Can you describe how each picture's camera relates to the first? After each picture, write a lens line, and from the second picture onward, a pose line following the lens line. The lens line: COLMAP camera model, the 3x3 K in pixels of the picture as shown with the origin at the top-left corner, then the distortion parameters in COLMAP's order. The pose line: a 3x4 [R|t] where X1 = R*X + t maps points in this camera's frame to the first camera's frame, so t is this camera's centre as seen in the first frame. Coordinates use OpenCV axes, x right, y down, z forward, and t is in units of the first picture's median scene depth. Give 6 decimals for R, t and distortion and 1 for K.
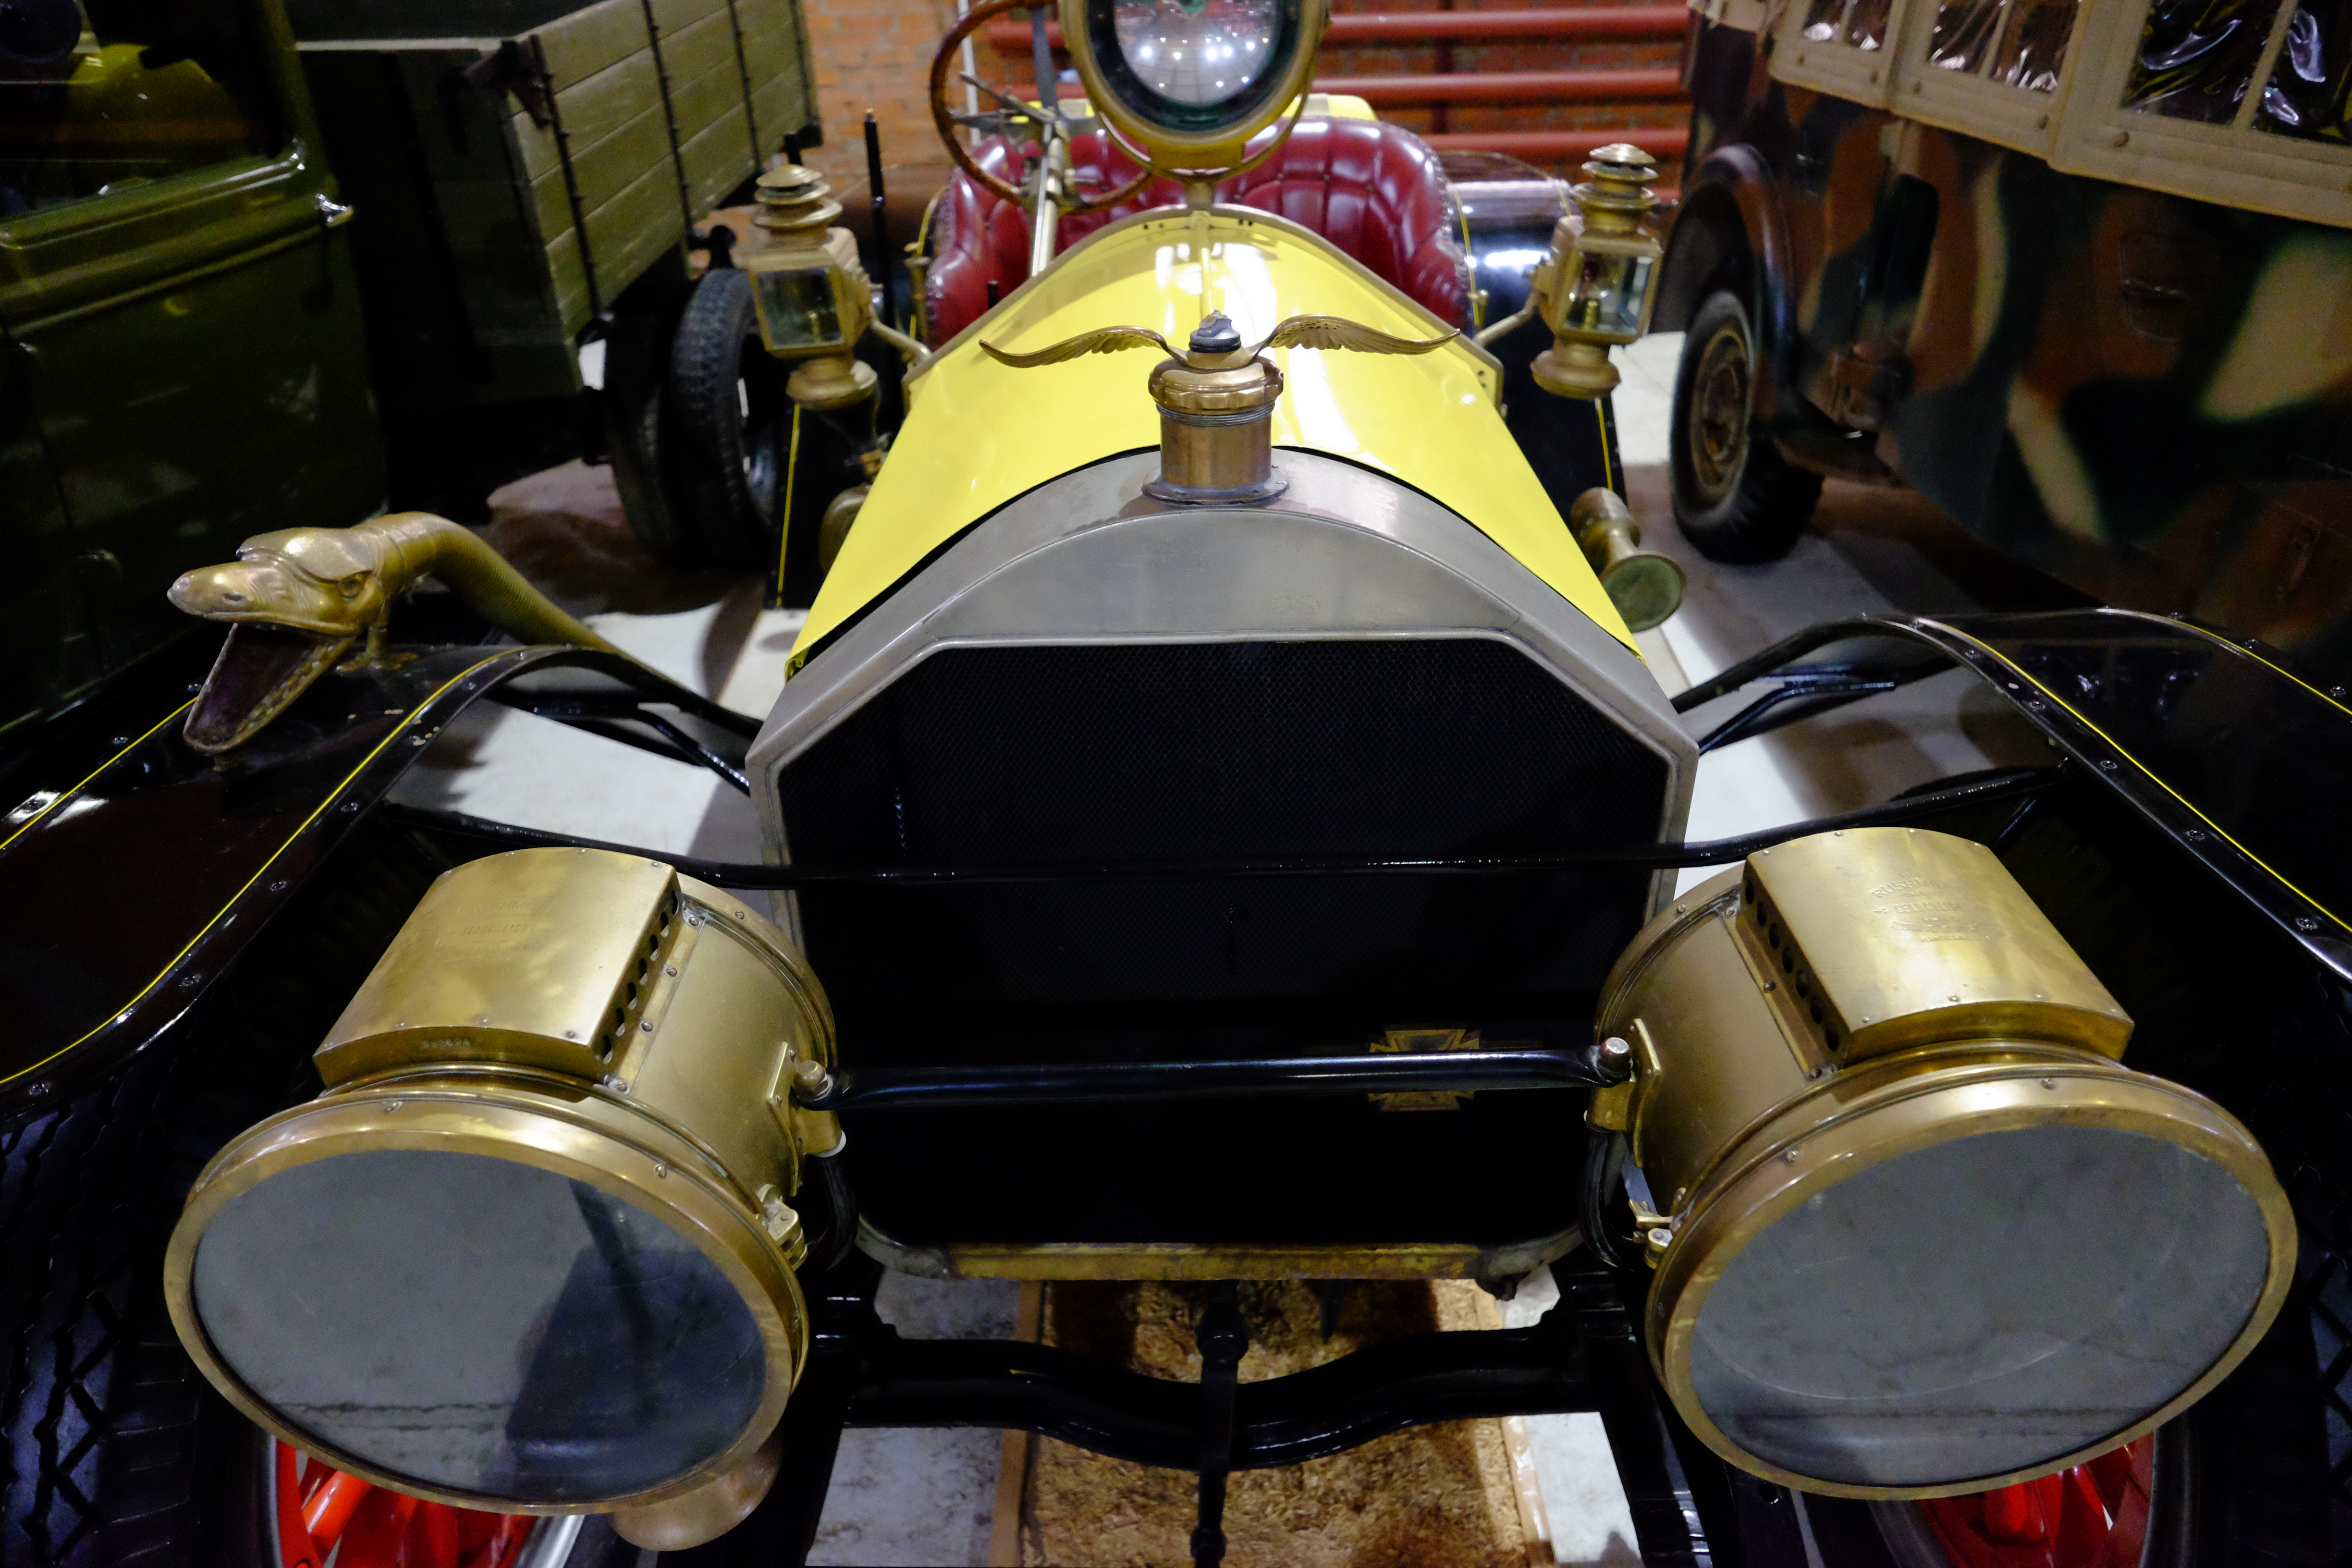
lens RADIAL K [[1476.2, 0, 1176.7], [0, 1476.2, 780.1], [0, 0, 1]] dist [-0.006665, -0.001036]
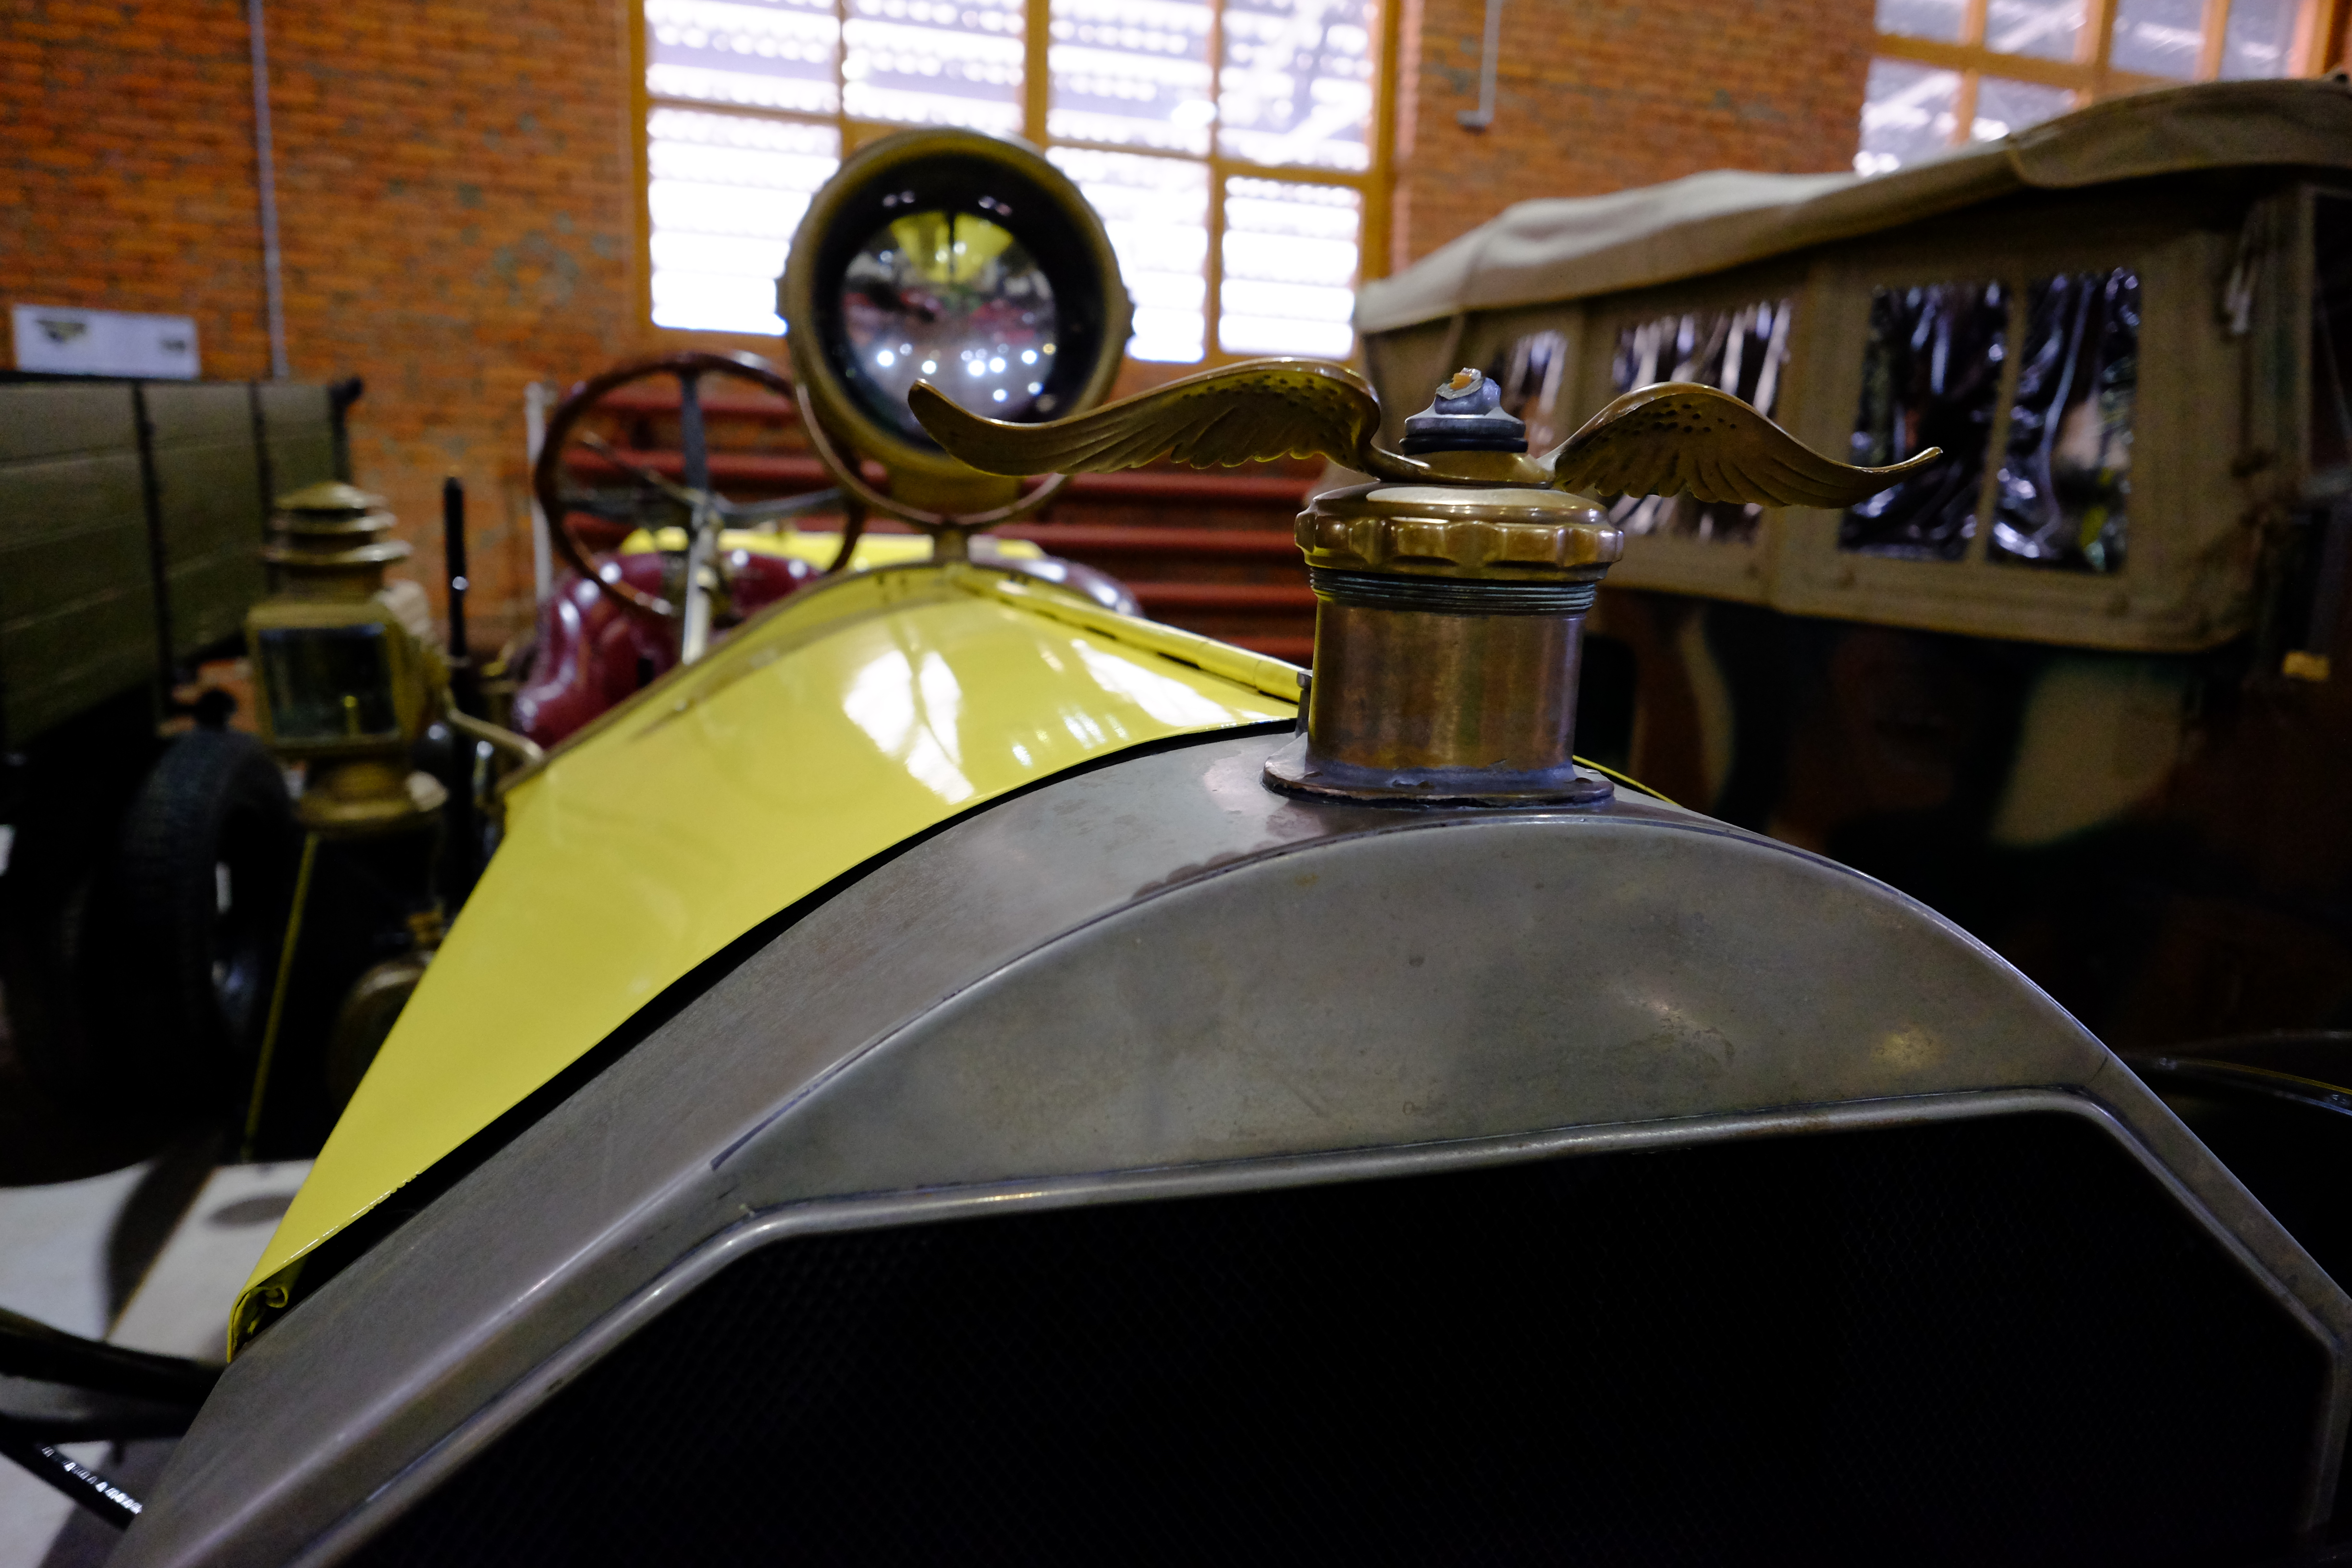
lens RADIAL K [[1476.2, 0, 1169.2], [0, 1476.2, 788.0], [0, 0, 1]] dist [-0.006665, -0.001036]
pose [[0.958047, 0.003704, 0.286587, -0.082987], [0.092069, 0.942944, -0.319970, -0.034512], [-0.271421, 0.332932, 0.903043, 0.314146]]
